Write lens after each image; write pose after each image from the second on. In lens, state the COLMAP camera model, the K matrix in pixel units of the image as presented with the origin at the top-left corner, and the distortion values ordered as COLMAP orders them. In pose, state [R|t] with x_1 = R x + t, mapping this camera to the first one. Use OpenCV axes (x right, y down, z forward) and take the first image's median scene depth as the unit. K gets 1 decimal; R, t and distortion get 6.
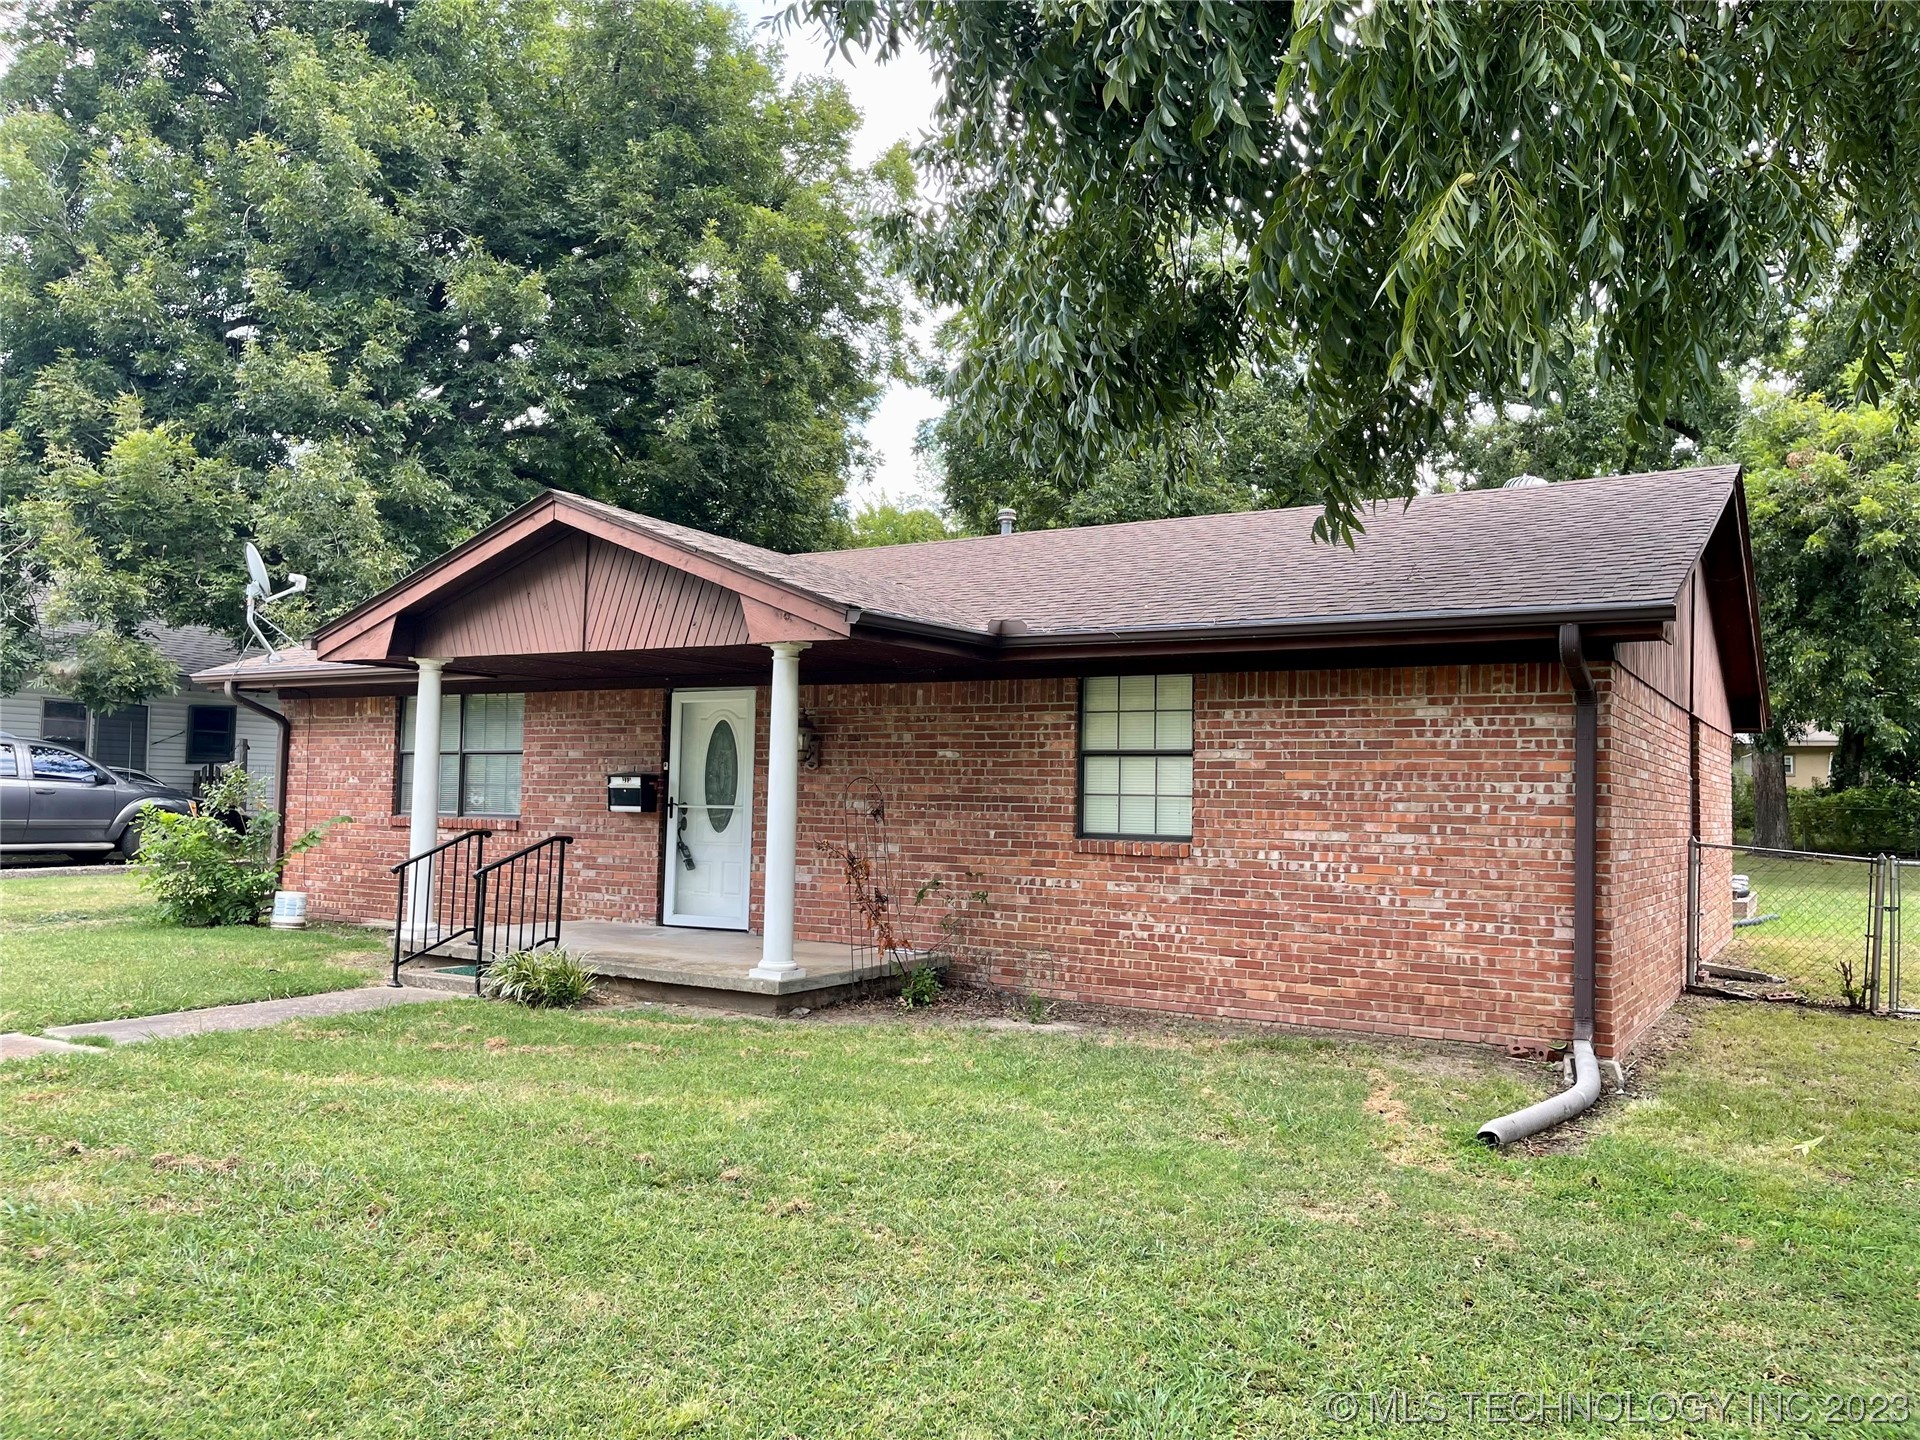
lens RADIAL K [[1444.1, 0, 959.9], [0, 1444.1, 719.5], [0, 0, 1]] dist [0.008531, -0.002167]
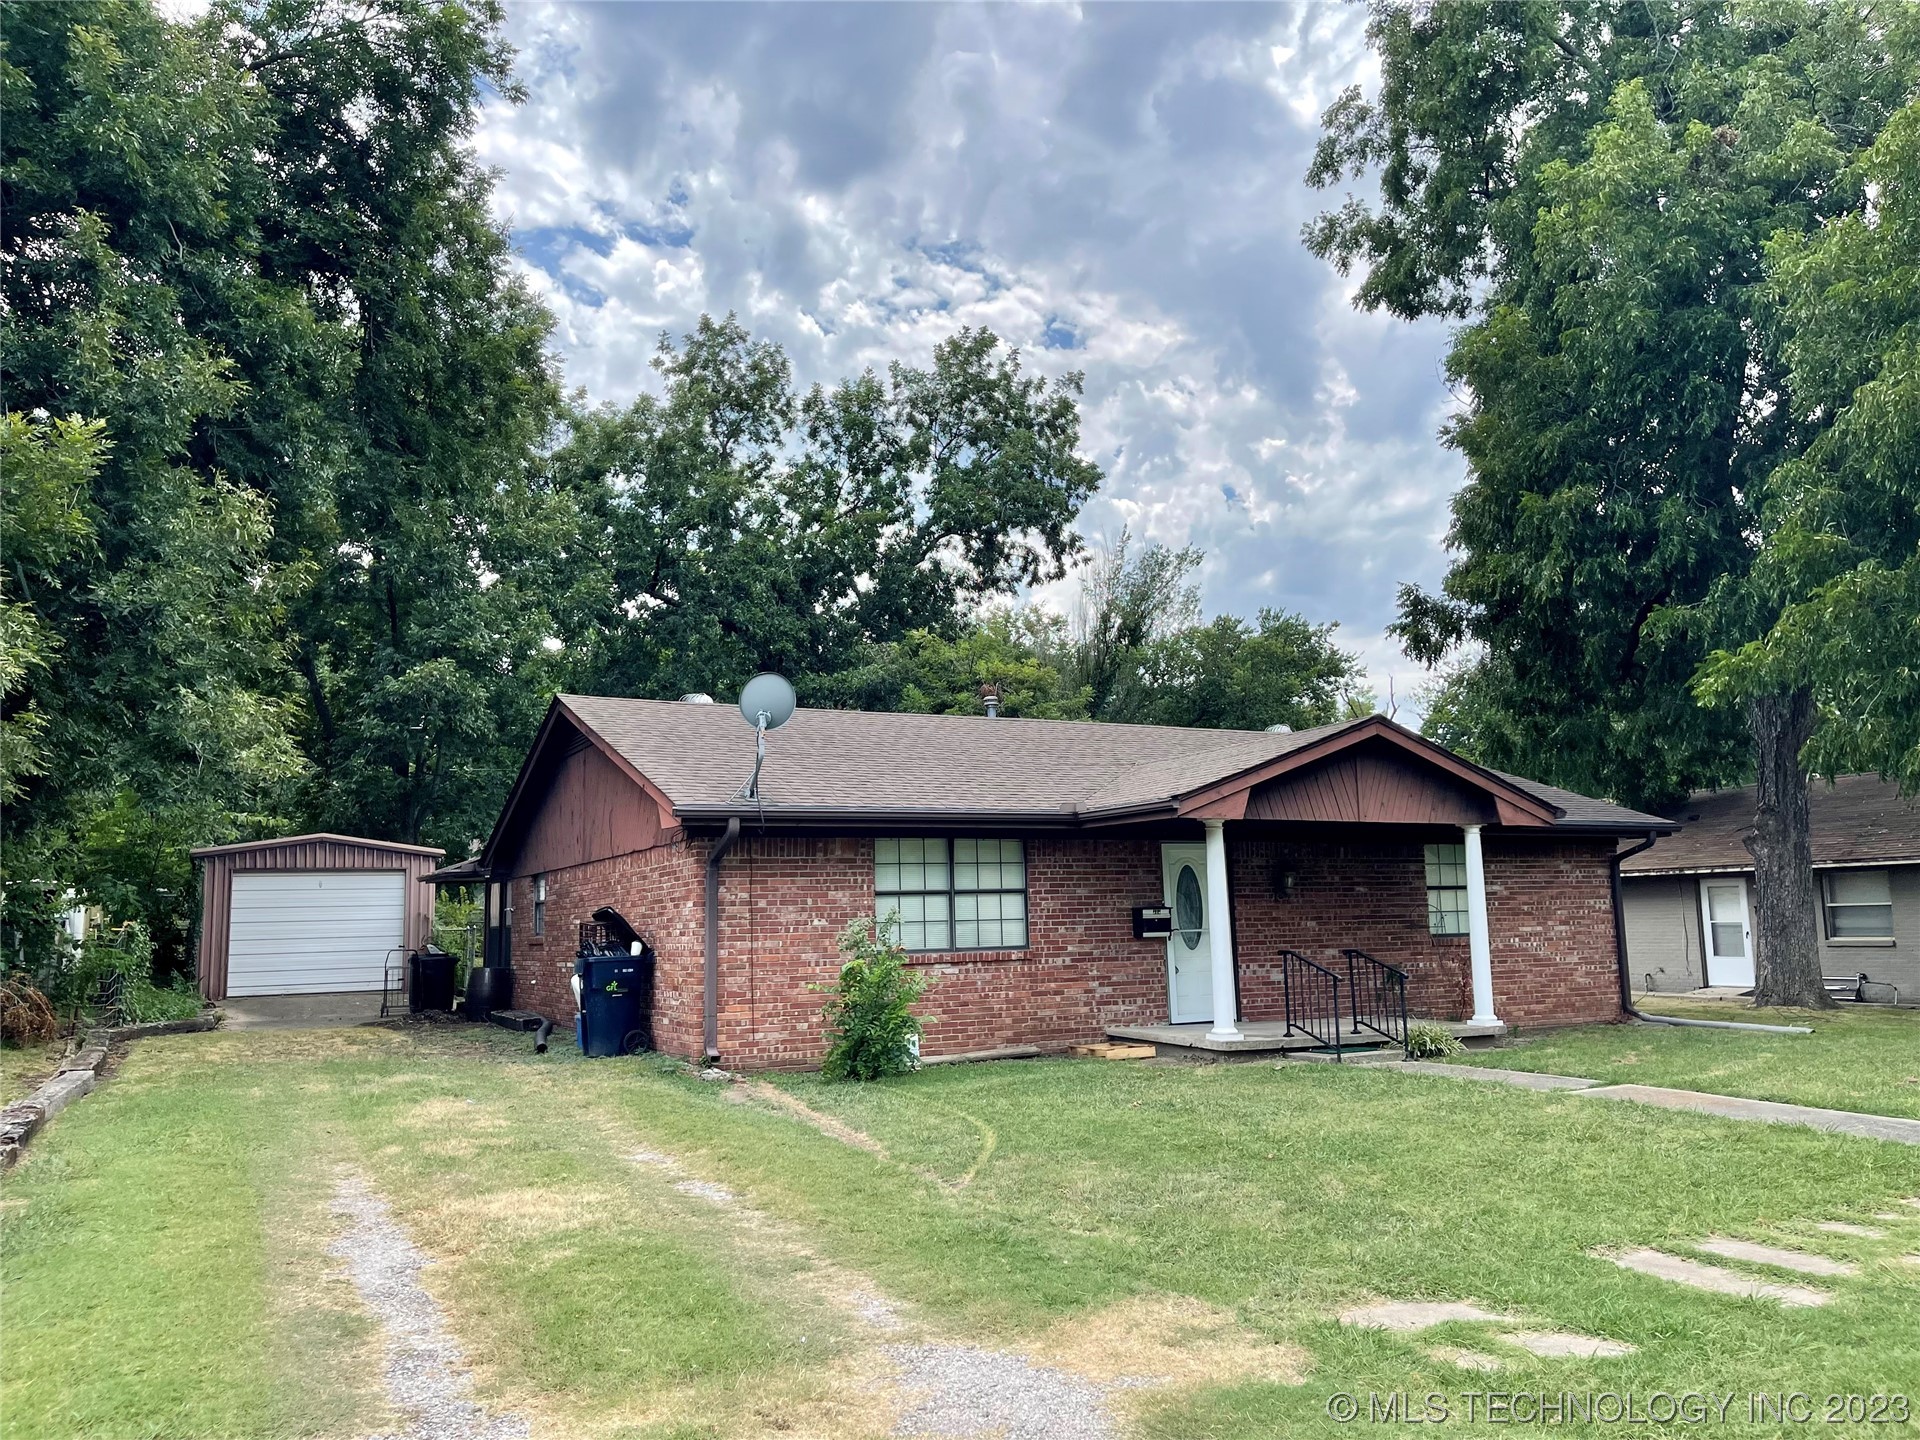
lens RADIAL K [[1444.1, 0, 962.5], [0, 1444.1, 719.9], [0, 0, 1]] dist [0.008531, -0.002167]
pose [[0.518549, 0.091874, 0.850098, -1.412066], [-0.012678, 0.994927, -0.099794, 0.002475], [-0.854954, 0.040971, 0.517083, 0.473191]]
